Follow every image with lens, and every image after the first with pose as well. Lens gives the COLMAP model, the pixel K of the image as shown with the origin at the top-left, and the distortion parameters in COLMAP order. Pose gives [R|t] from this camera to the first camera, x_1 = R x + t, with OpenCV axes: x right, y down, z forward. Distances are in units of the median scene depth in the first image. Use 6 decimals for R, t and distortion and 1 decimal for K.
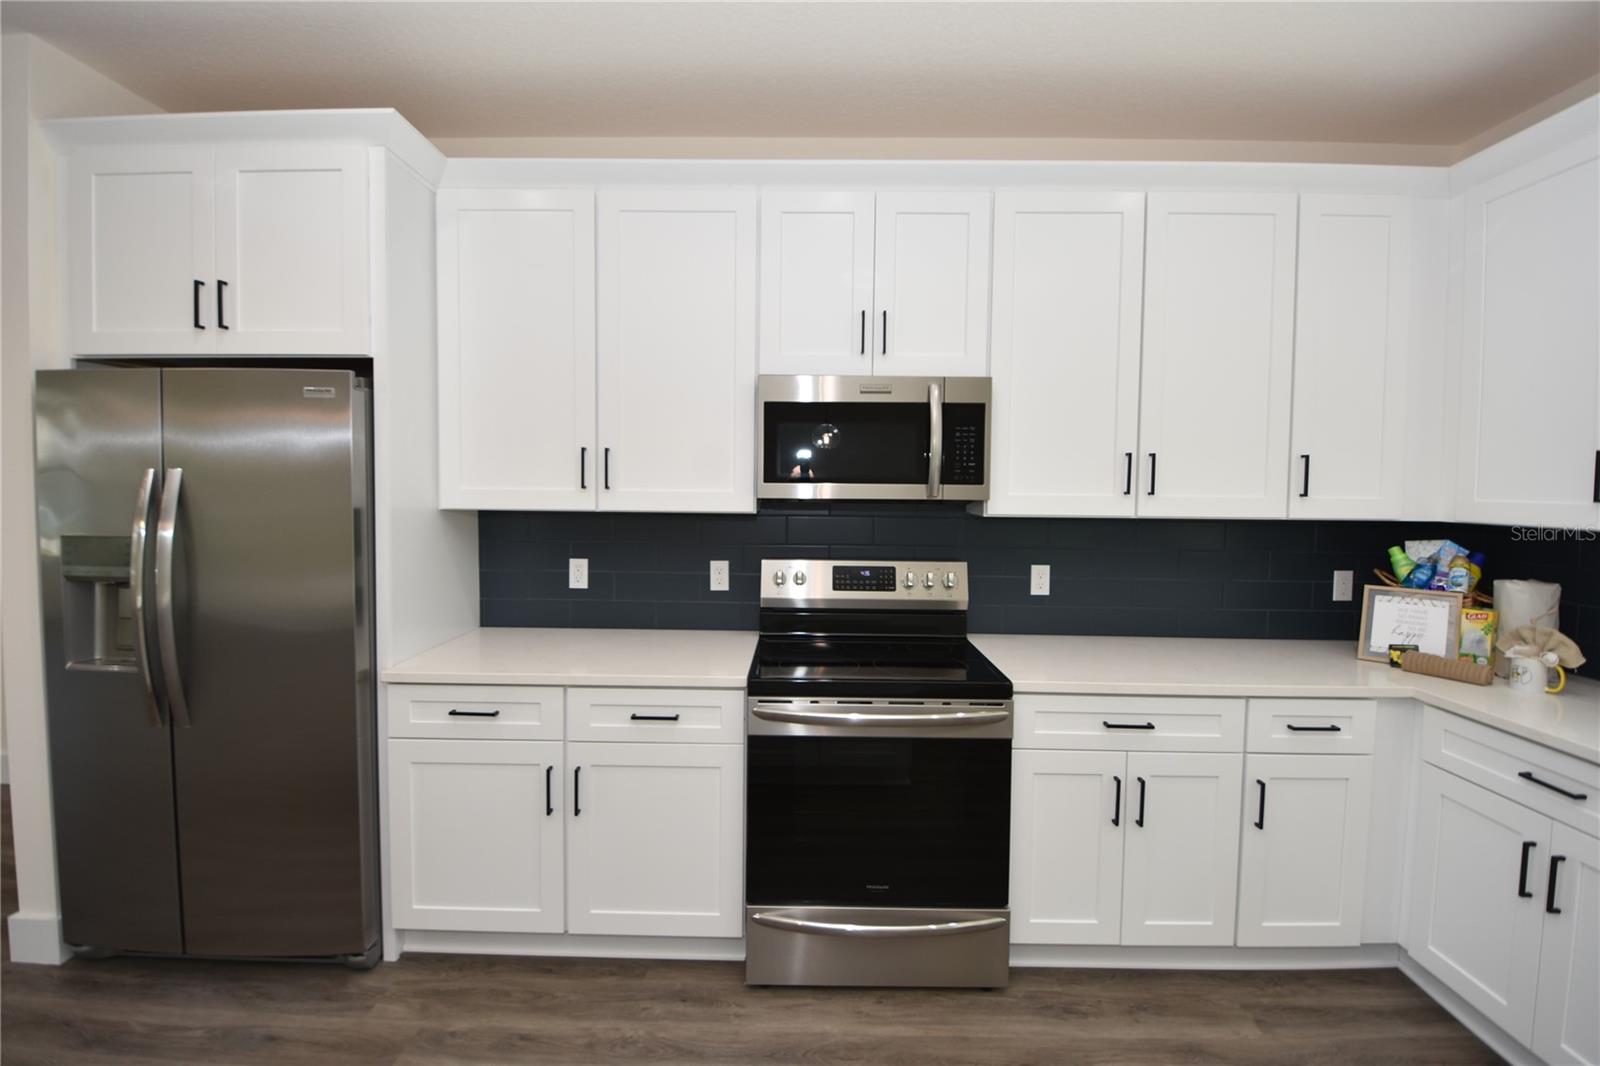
lens RADIAL K [[704.2, 0, 795.7], [0, 704.2, 513.1], [0, 0, 1]] dist [0.014685, -0.022712]
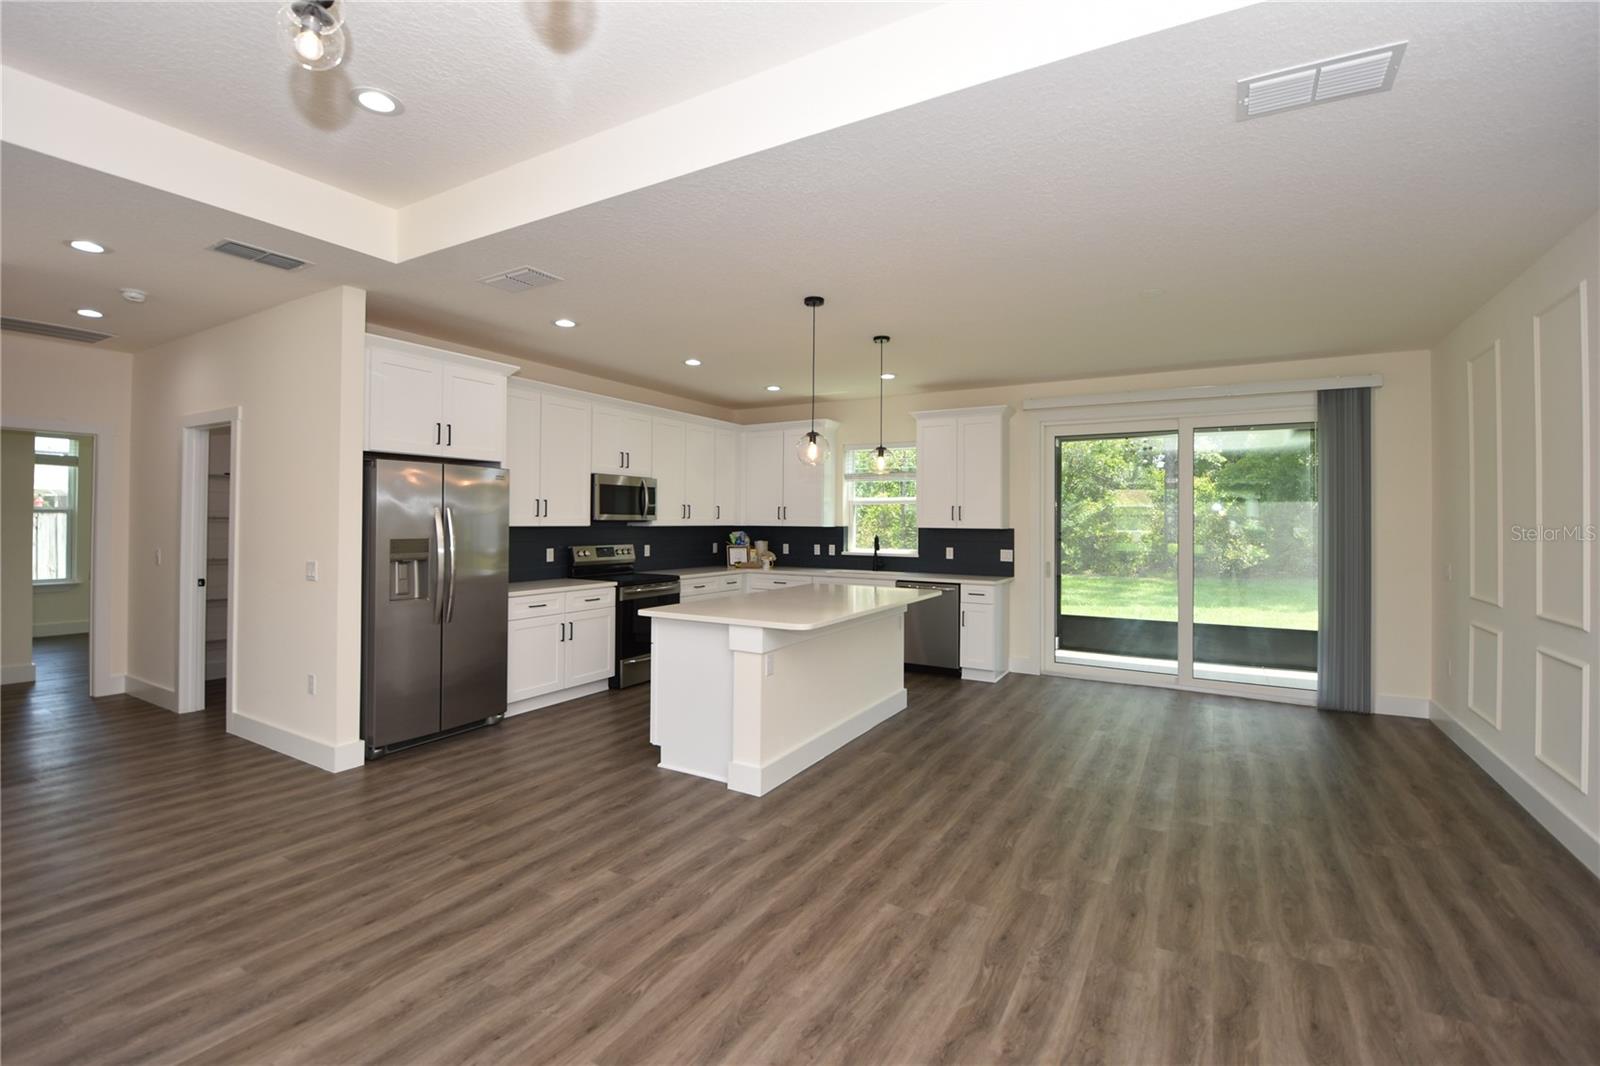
lens RADIAL K [[704.2, 0, 795.7], [0, 704.2, 513.1], [0, 0, 1]] dist [0.014685, -0.022712]
pose [[0.491637, 0.001694, 0.870799, -2.007943], [0.033720, 0.999211, -0.020982, 0.033257], [-0.870147, 0.039679, 0.491192, -0.954715]]
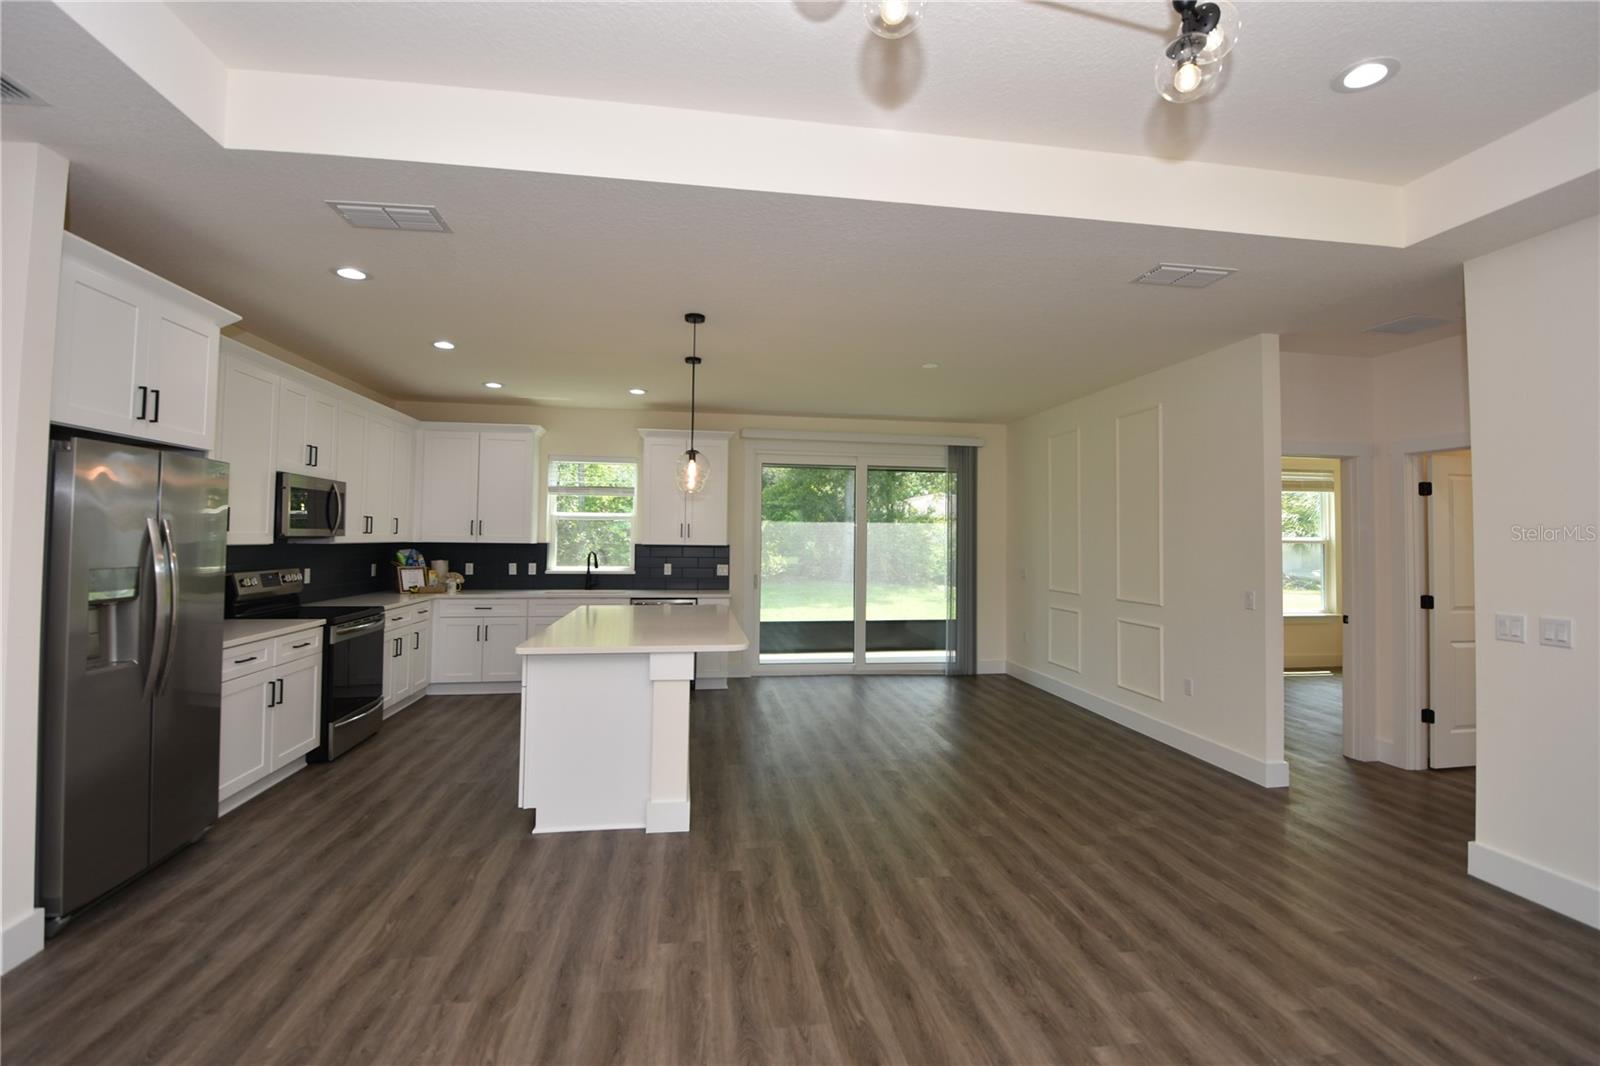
lens RADIAL K [[704.2, 0, 795.7], [0, 704.2, 513.1], [0, 0, 1]] dist [0.014685, -0.022712]
pose [[-0.164387, 0.022493, 0.986139, -2.210762], [0.026383, 0.999483, -0.018399, -0.012408], [-0.986043, 0.022993, -0.164895, -0.057305]]
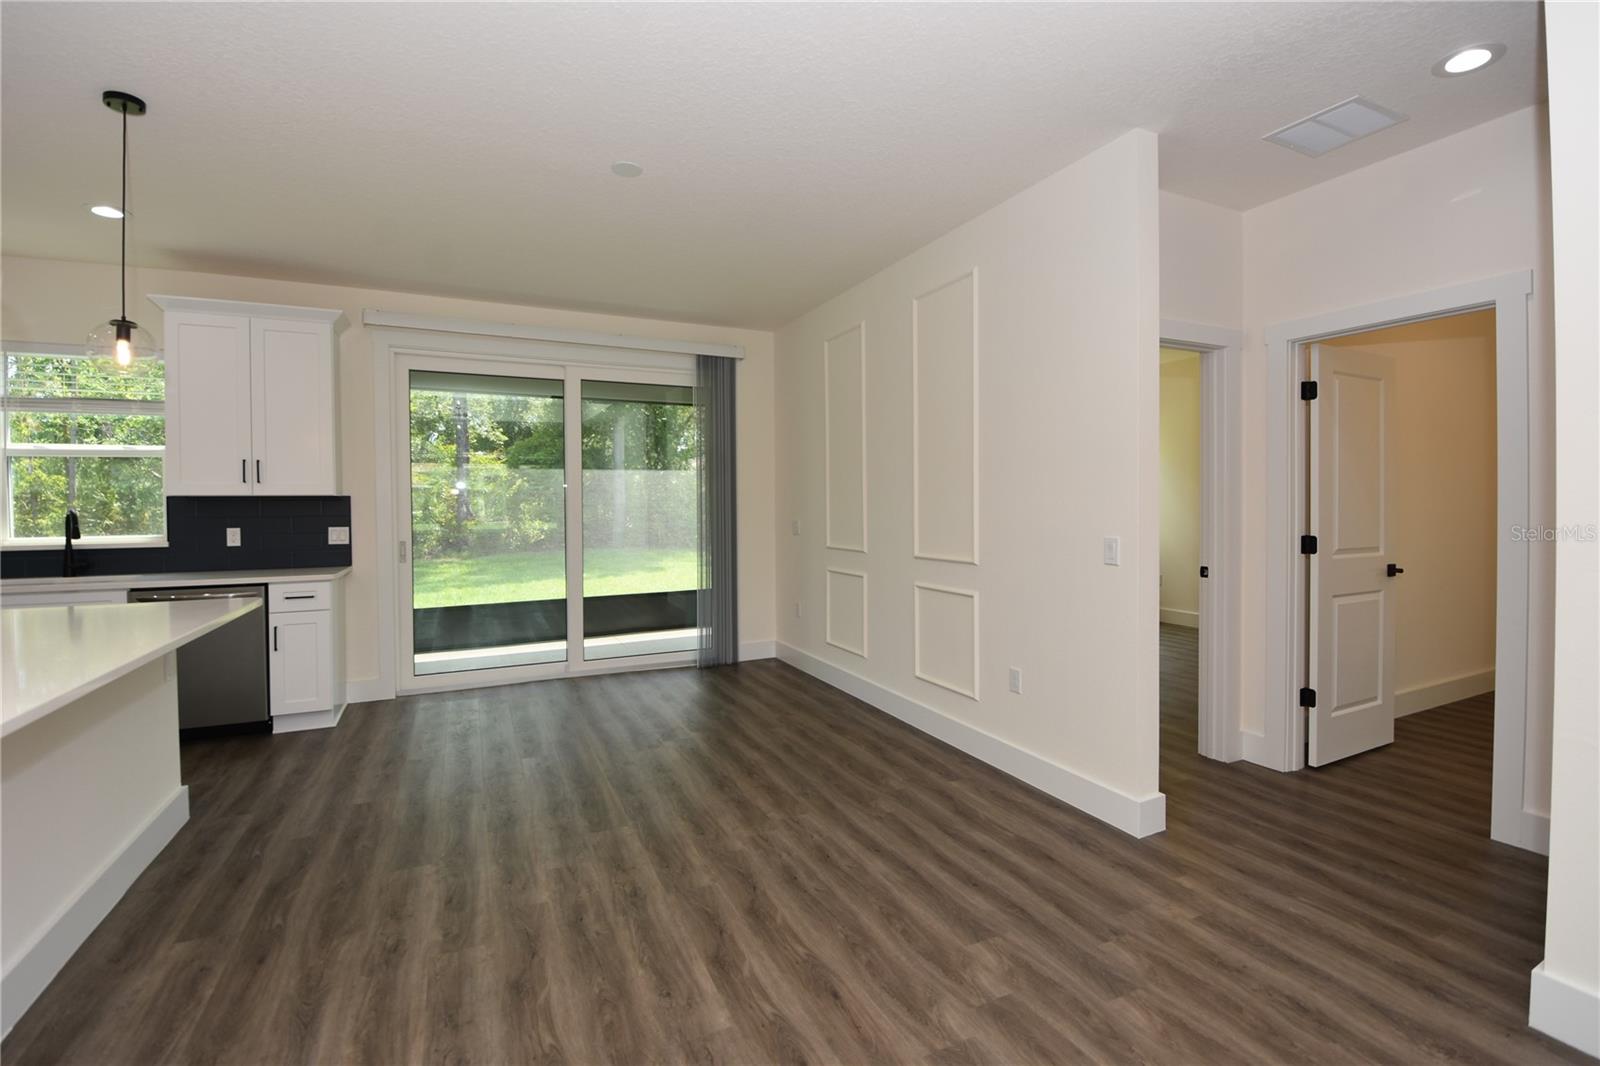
lens RADIAL K [[704.2, 0, 795.7], [0, 704.2, 513.1], [0, 0, 1]] dist [0.014685, -0.022712]
pose [[-0.439596, -0.021046, 0.897949, -1.375150], [0.039859, 0.998283, 0.042911, 0.080606], [-0.897311, 0.054655, -0.438002, -0.550621]]
